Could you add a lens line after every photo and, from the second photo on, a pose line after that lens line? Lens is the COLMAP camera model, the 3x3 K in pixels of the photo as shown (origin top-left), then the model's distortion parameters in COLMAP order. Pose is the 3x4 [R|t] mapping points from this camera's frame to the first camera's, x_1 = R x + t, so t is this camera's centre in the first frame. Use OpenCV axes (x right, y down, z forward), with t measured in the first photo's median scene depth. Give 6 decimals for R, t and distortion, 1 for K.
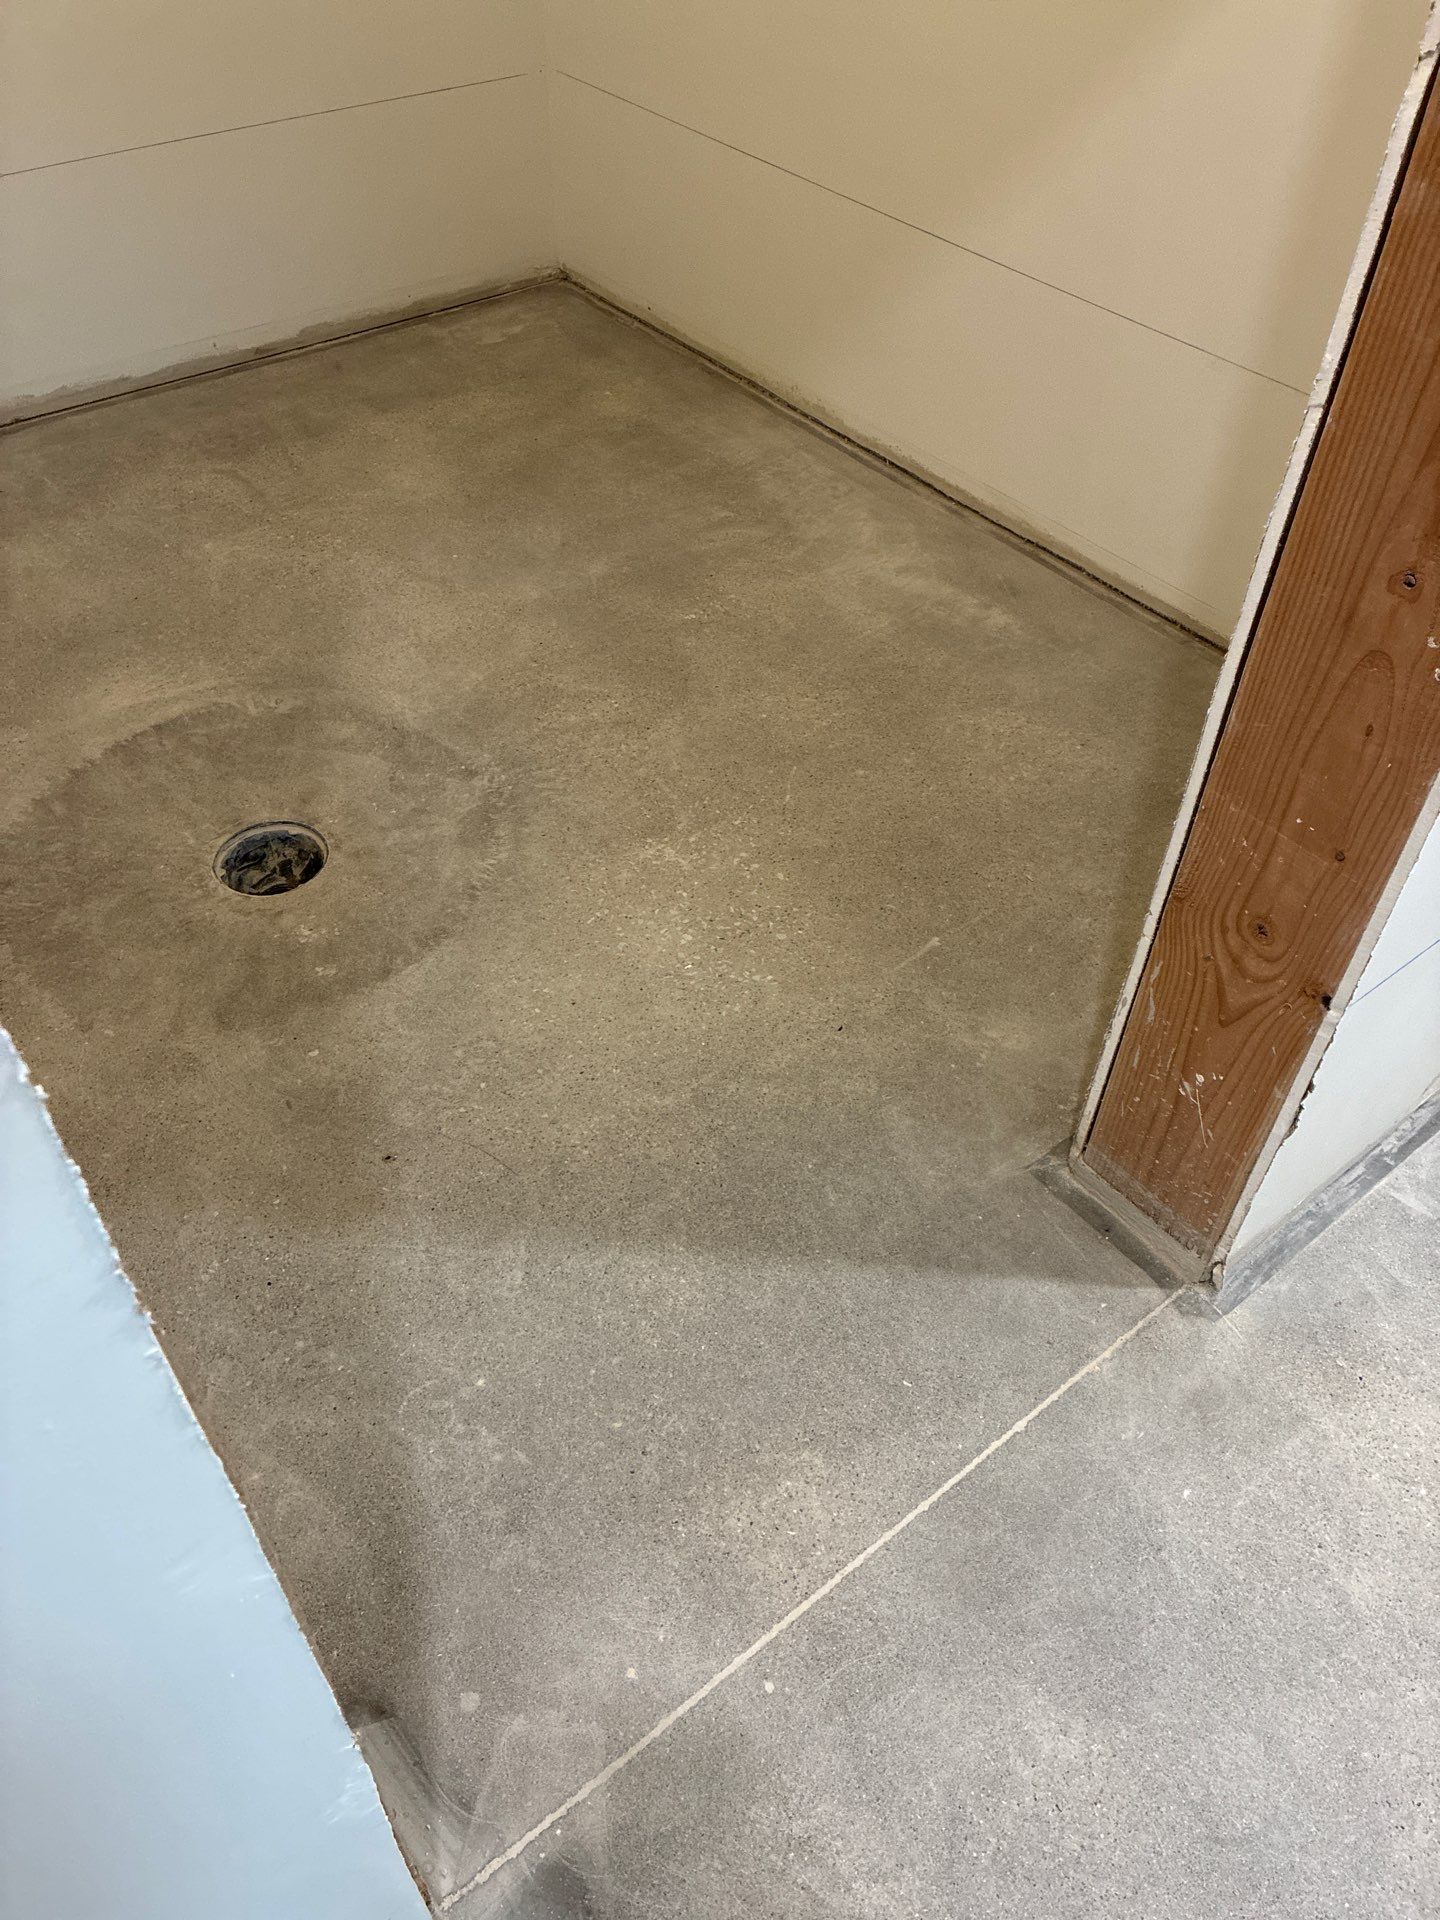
lens RADIAL K [[1420.6, 0, 712.5], [0, 1420.6, 954.0], [0, 0, 1]] dist [0.027941, -0.035133]
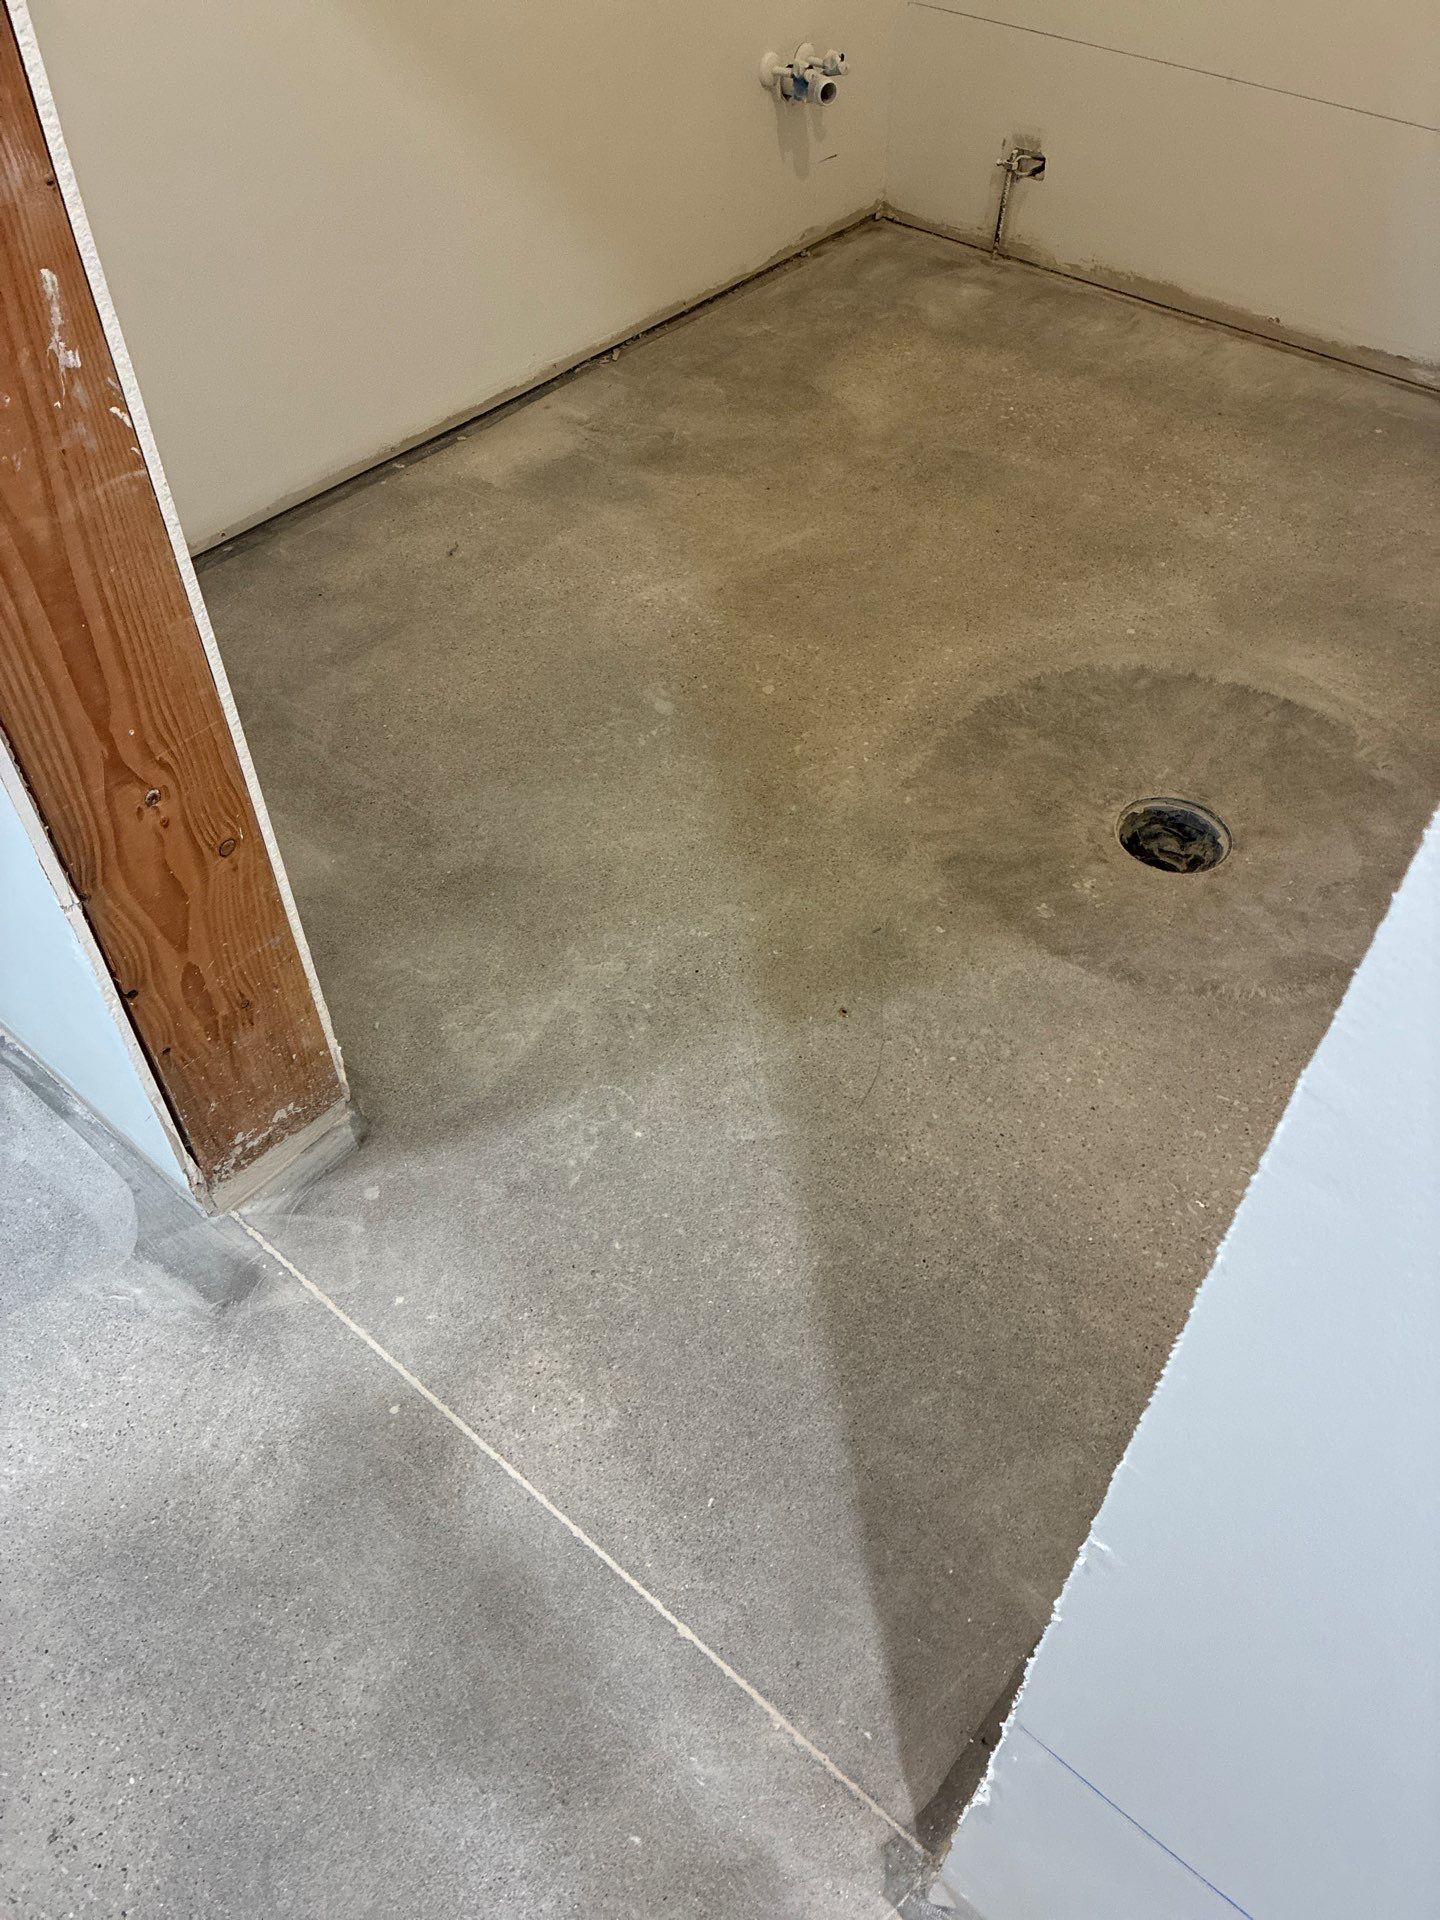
lens RADIAL K [[1431.5, 0, 712.6], [0, 1431.5, 956.7], [0, 0, 1]] dist [0.013619, -0.003884]
pose [[0.191672, 0.709774, -0.677852, 0.541152], [-0.698577, 0.583785, 0.413744, -0.306665], [0.689385, 0.394229, 0.607727, 0.307000]]
